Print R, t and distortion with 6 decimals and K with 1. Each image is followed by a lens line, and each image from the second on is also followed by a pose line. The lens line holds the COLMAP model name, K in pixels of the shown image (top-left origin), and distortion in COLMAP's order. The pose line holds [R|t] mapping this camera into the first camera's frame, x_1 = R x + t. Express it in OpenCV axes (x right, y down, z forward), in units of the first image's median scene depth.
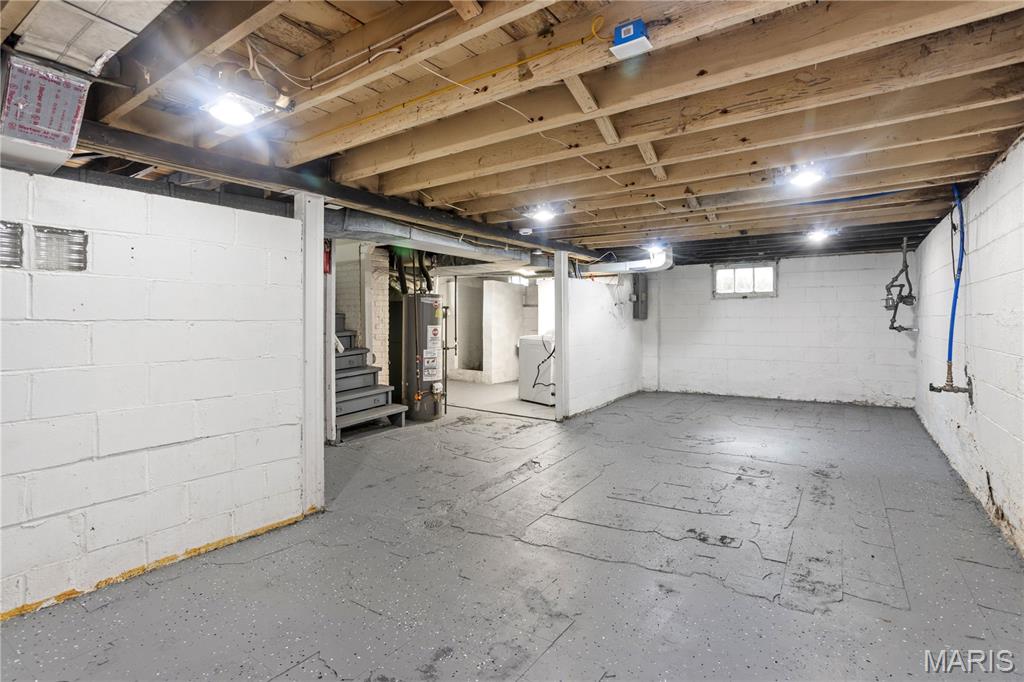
lens RADIAL K [[490.9, 0, 510.8], [0, 490.9, 334.1], [0, 0, 1]] dist [0.000352, 0.001276]
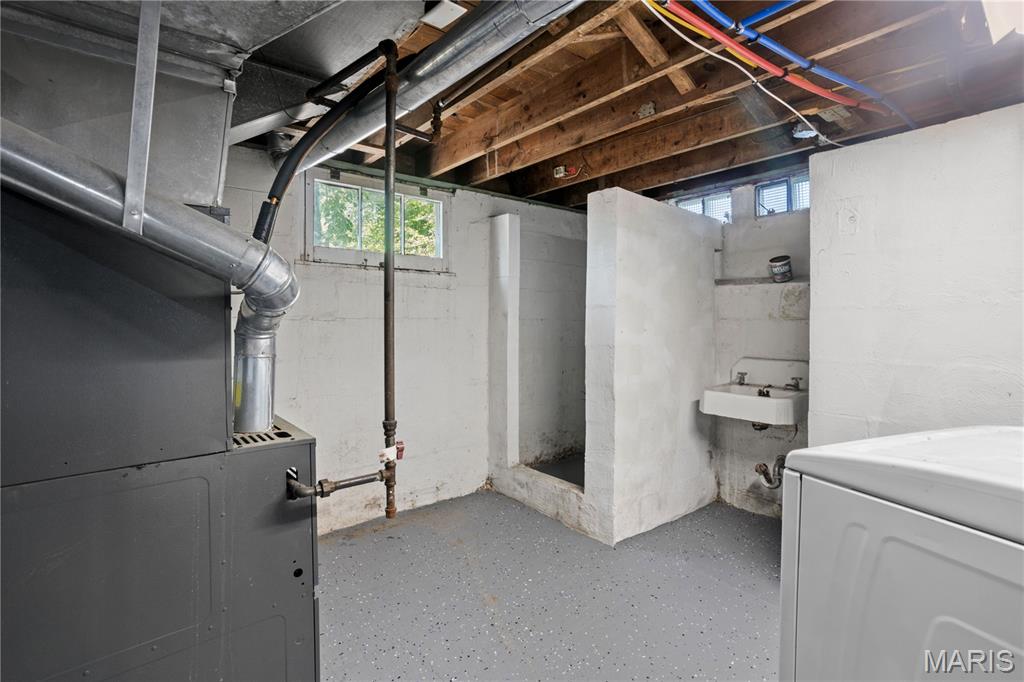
lens RADIAL K [[490.9, 0, 509.7], [0, 490.9, 338.0], [0, 0, 1]] dist [0.000352, 0.001276]
pose [[0.953751, 0.001139, -0.300595, -0.008834], [-0.000608, 0.999998, 0.001862, -0.020943], [0.300597, -0.001593, 0.953750, 0.671069]]
